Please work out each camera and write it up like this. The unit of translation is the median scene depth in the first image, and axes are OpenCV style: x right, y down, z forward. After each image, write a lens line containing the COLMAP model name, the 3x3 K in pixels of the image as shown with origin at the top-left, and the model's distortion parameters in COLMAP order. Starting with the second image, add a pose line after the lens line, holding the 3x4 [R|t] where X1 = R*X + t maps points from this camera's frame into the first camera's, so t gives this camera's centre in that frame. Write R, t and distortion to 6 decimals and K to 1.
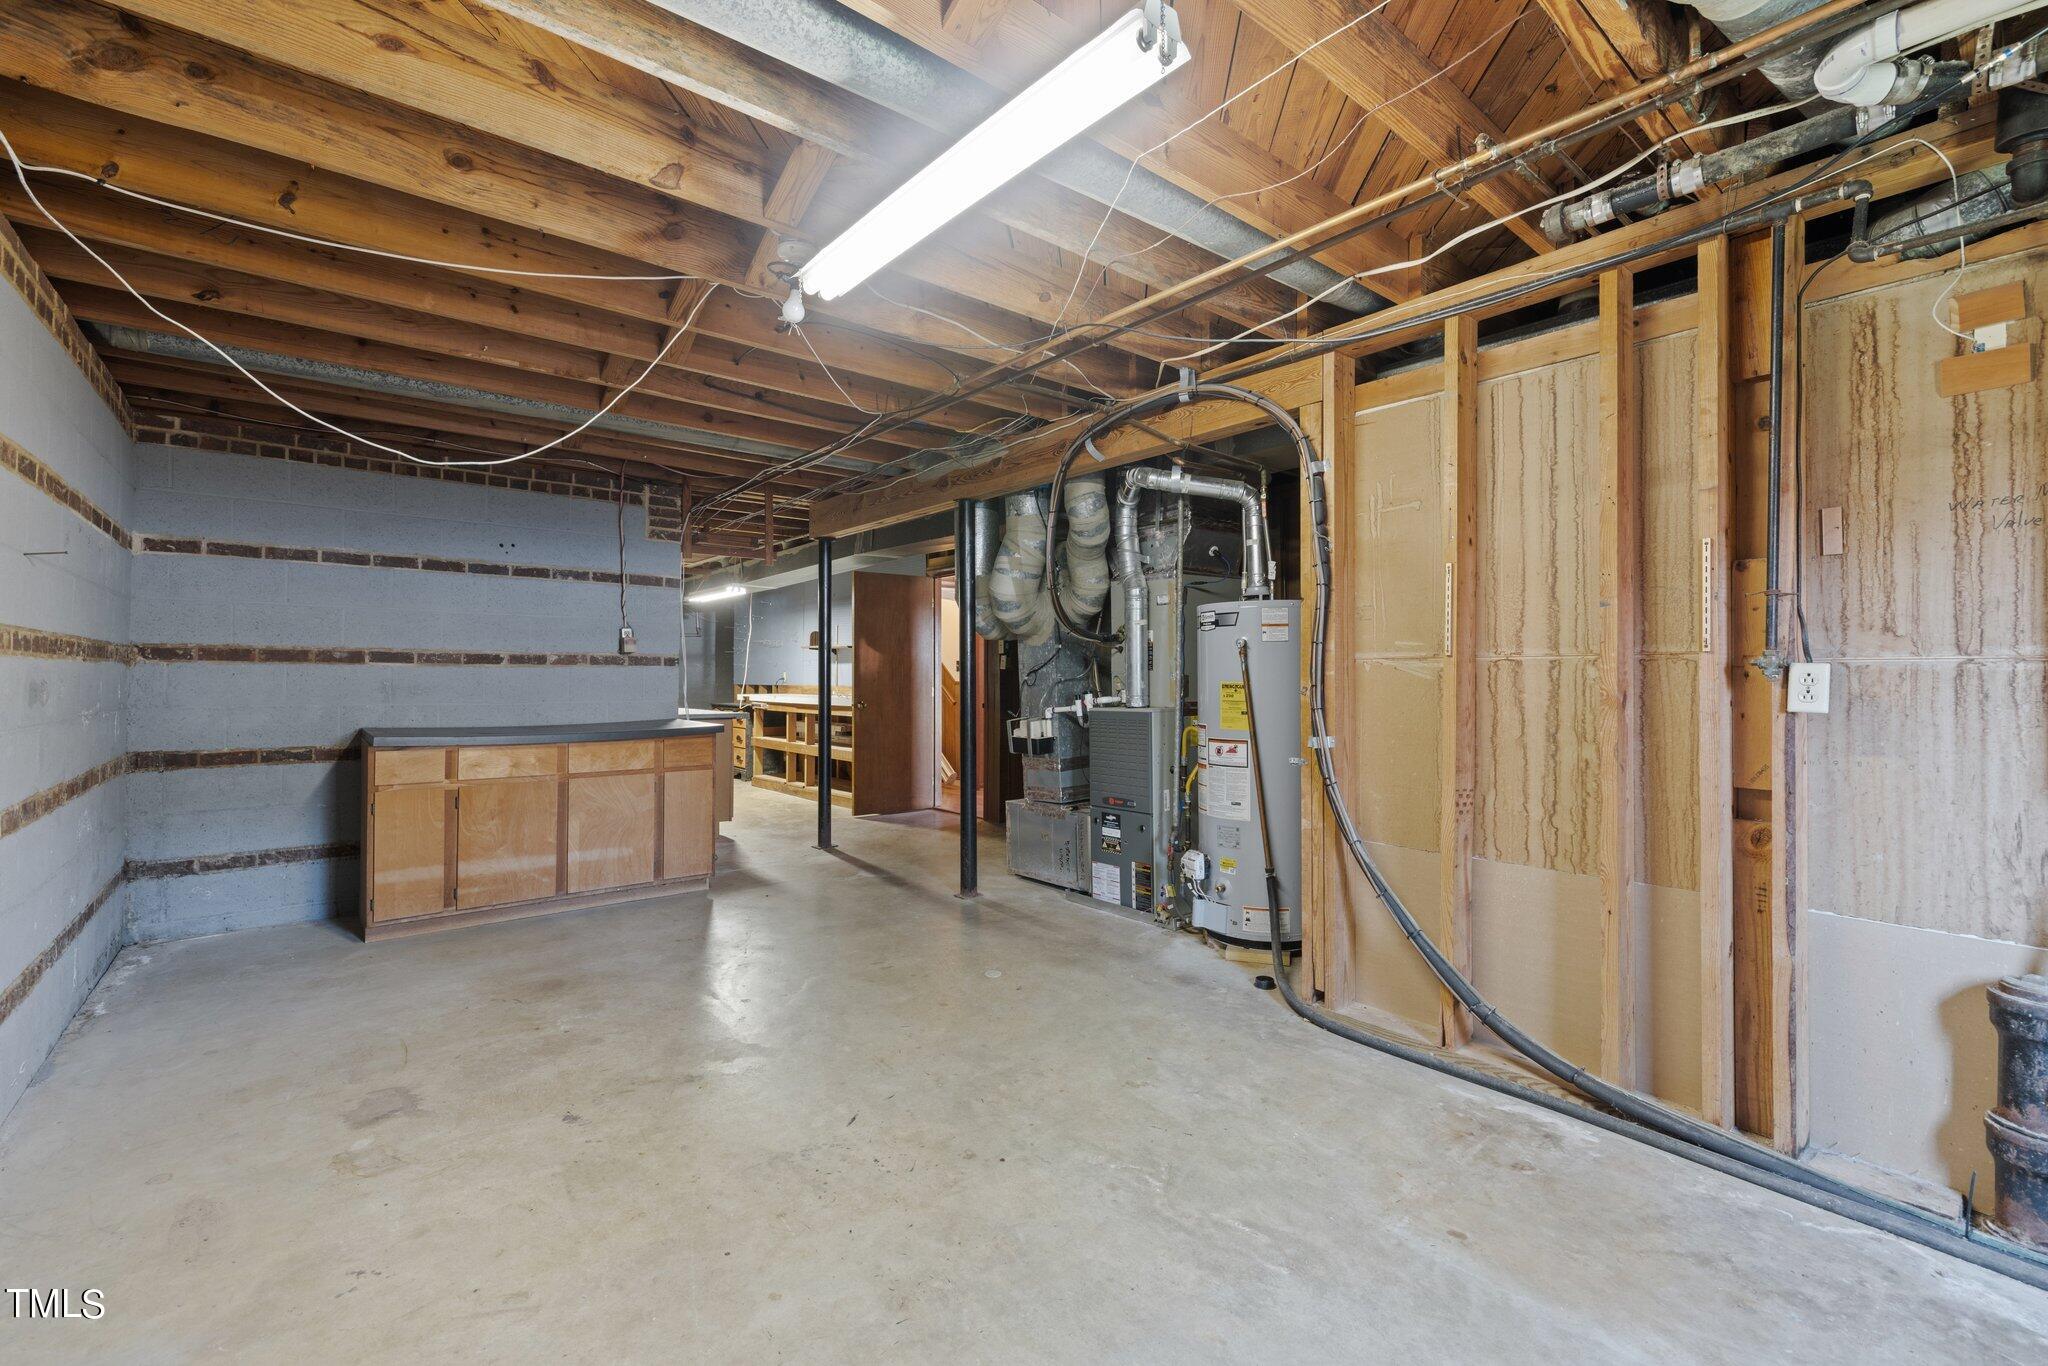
lens RADIAL K [[860.0, 0, 1009.2], [0, 860.0, 663.4], [0, 0, 1]] dist [-0.000890, 0.000063]
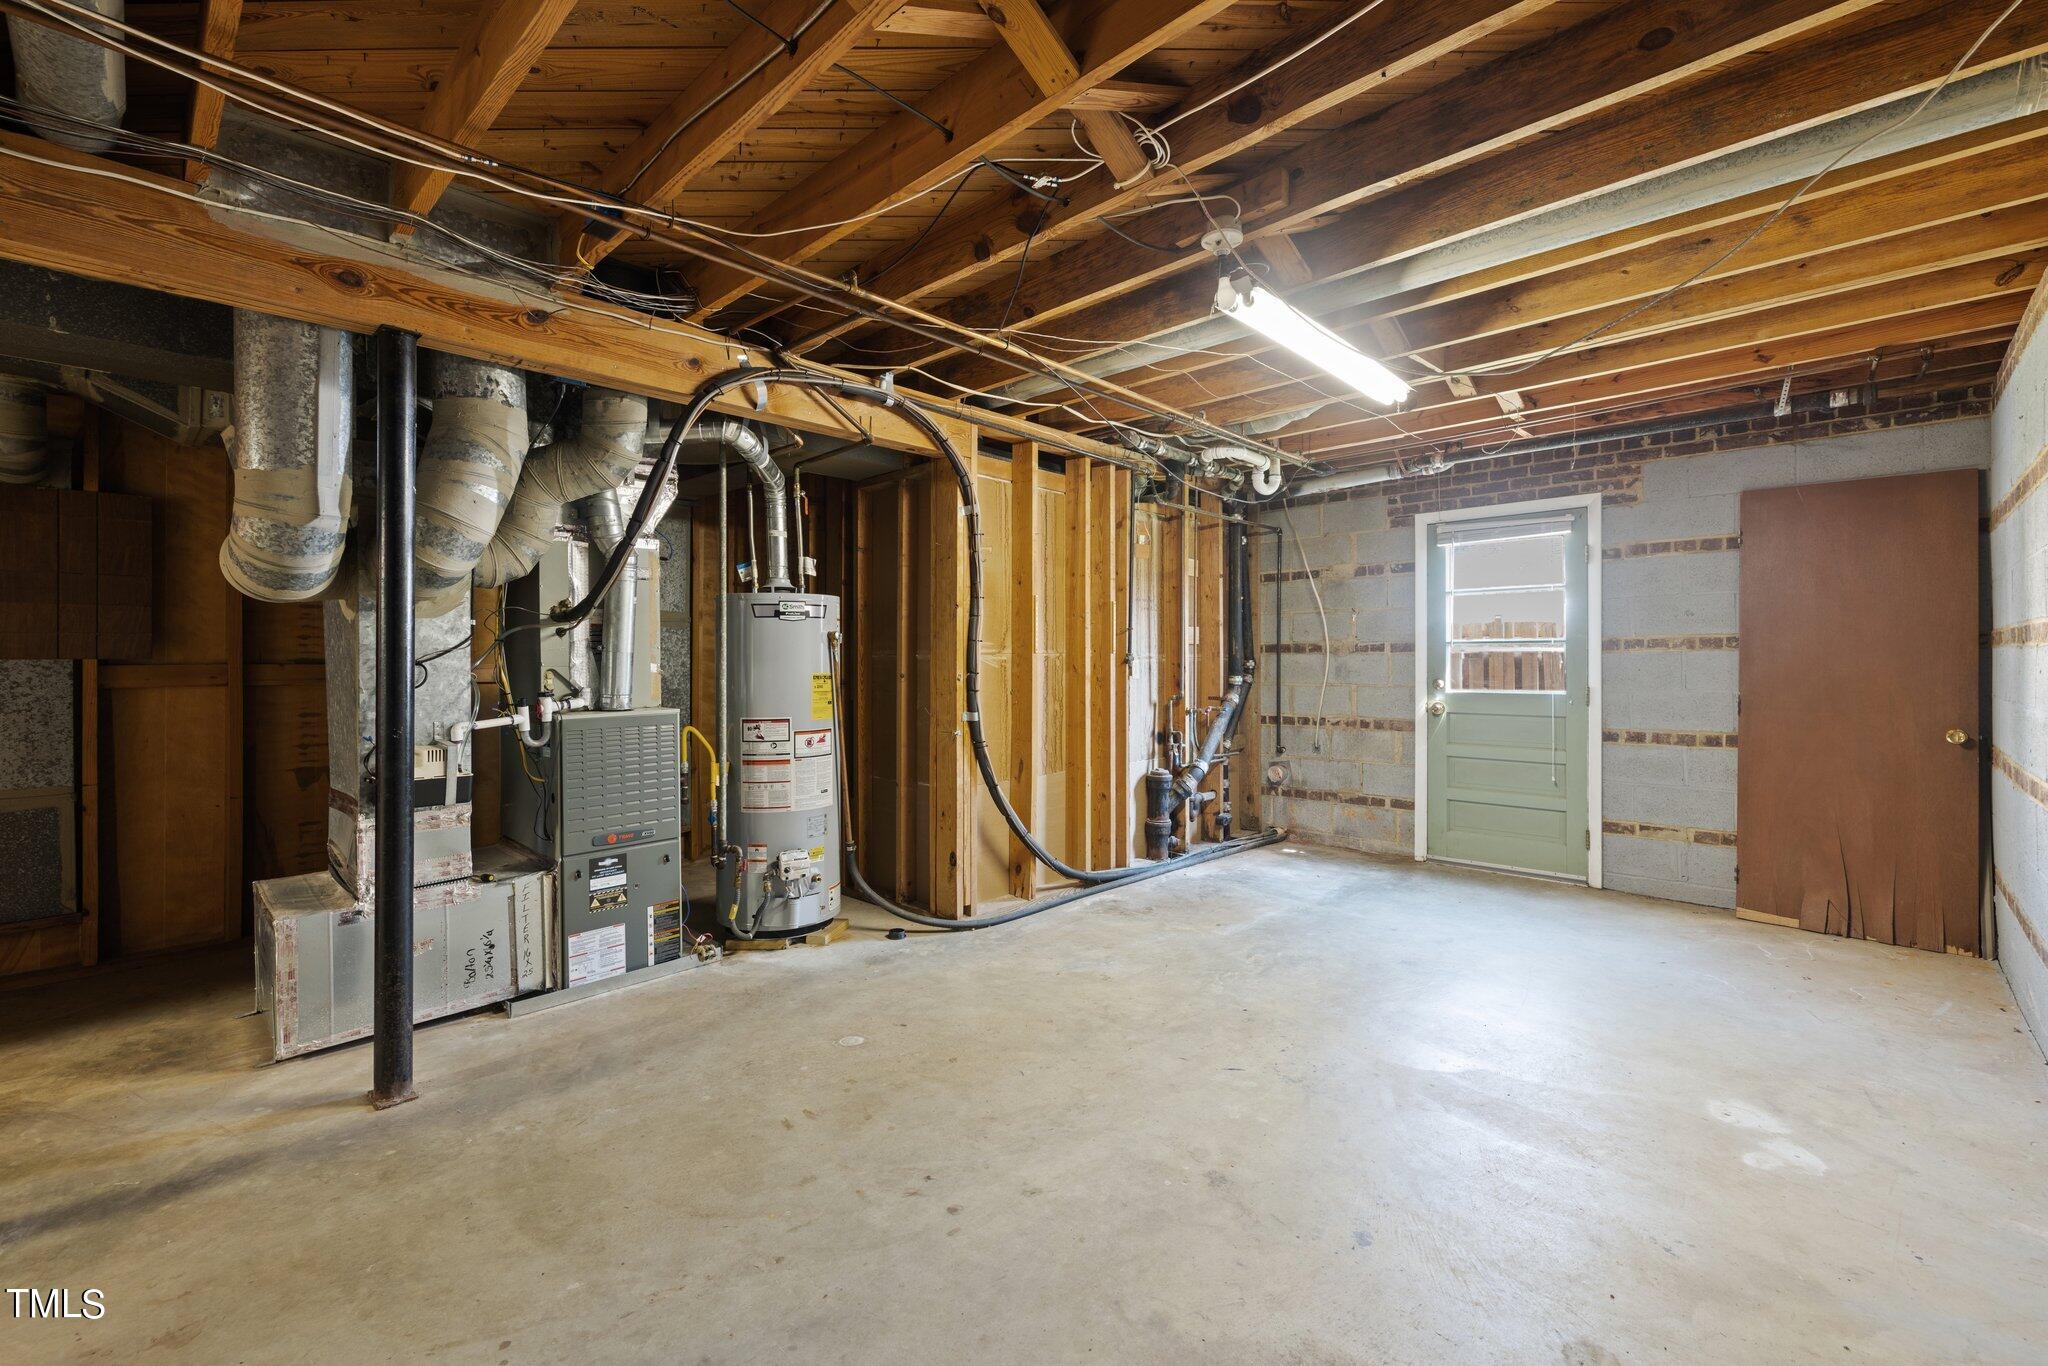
lens RADIAL K [[860.0, 0, 1009.2], [0, 860.0, 663.4], [0, 0, 1]] dist [-0.000890, 0.000063]
pose [[-0.121396, 0.004064, 0.992596, -0.869190], [-0.007259, 0.999961, -0.004982, 0.014657], [-0.992578, -0.007810, -0.121362, 1.000305]]
